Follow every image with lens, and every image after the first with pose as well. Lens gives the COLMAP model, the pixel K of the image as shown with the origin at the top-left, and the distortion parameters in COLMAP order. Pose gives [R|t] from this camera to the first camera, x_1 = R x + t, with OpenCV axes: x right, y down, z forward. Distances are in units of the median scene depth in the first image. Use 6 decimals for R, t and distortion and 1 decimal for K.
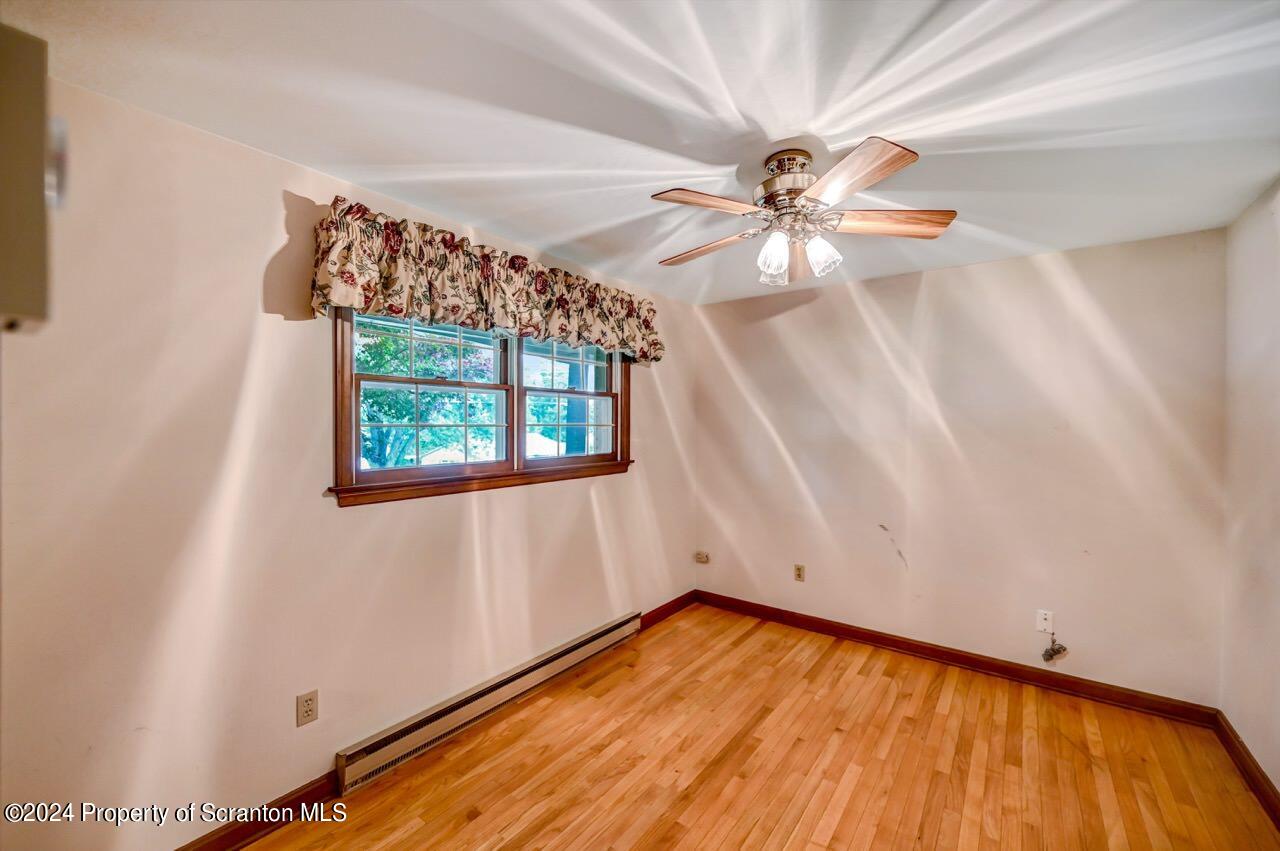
lens RADIAL K [[508.4, 0, 642.9], [0, 508.4, 425.9], [0, 0, 1]] dist [0.000856, -0.000055]
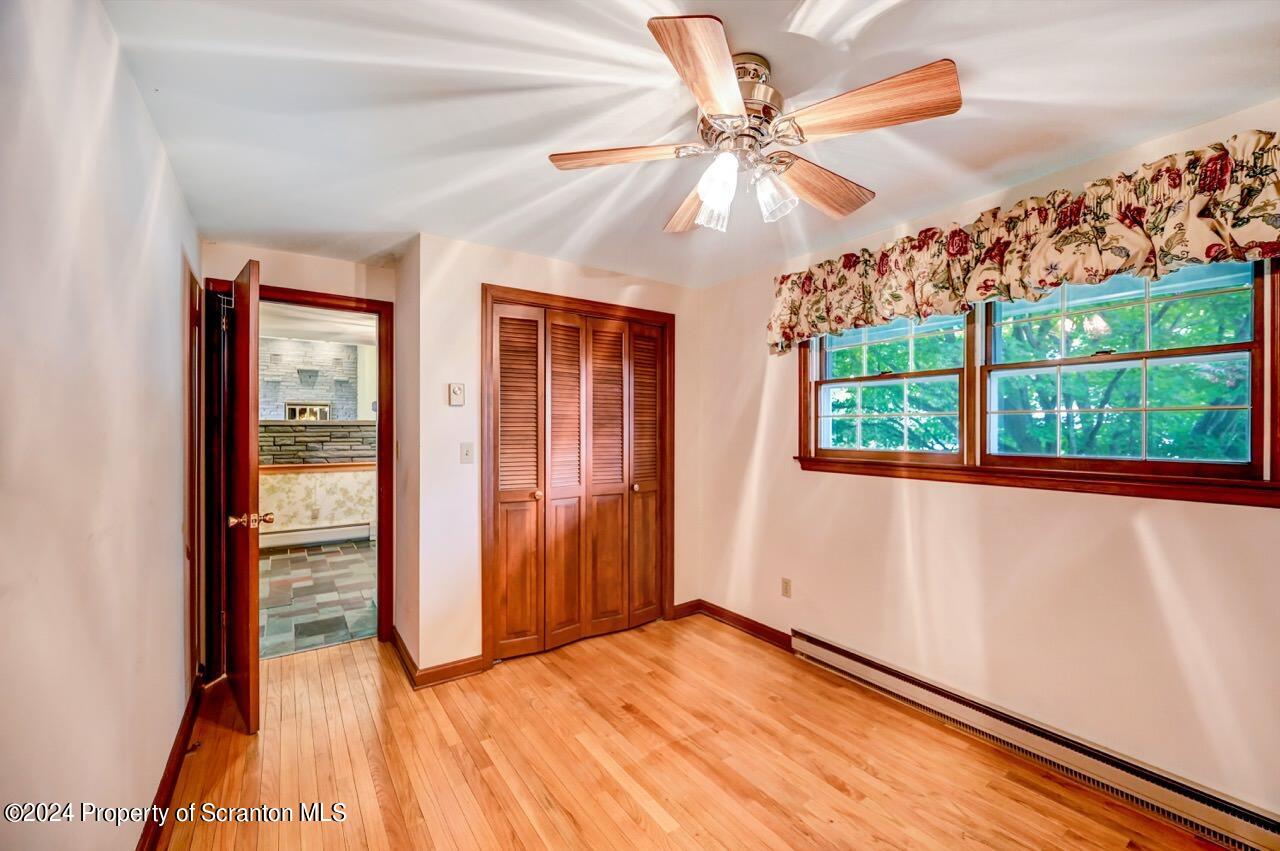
lens RADIAL K [[508.4, 0, 642.9], [0, 508.4, 425.9], [0, 0, 1]] dist [0.000856, -0.000055]
pose [[-0.307808, -0.006774, -0.951424, 0.876958], [-0.005087, 0.999972, -0.005474, 0.033584], [0.951435, 0.003155, -0.307834, 0.879095]]
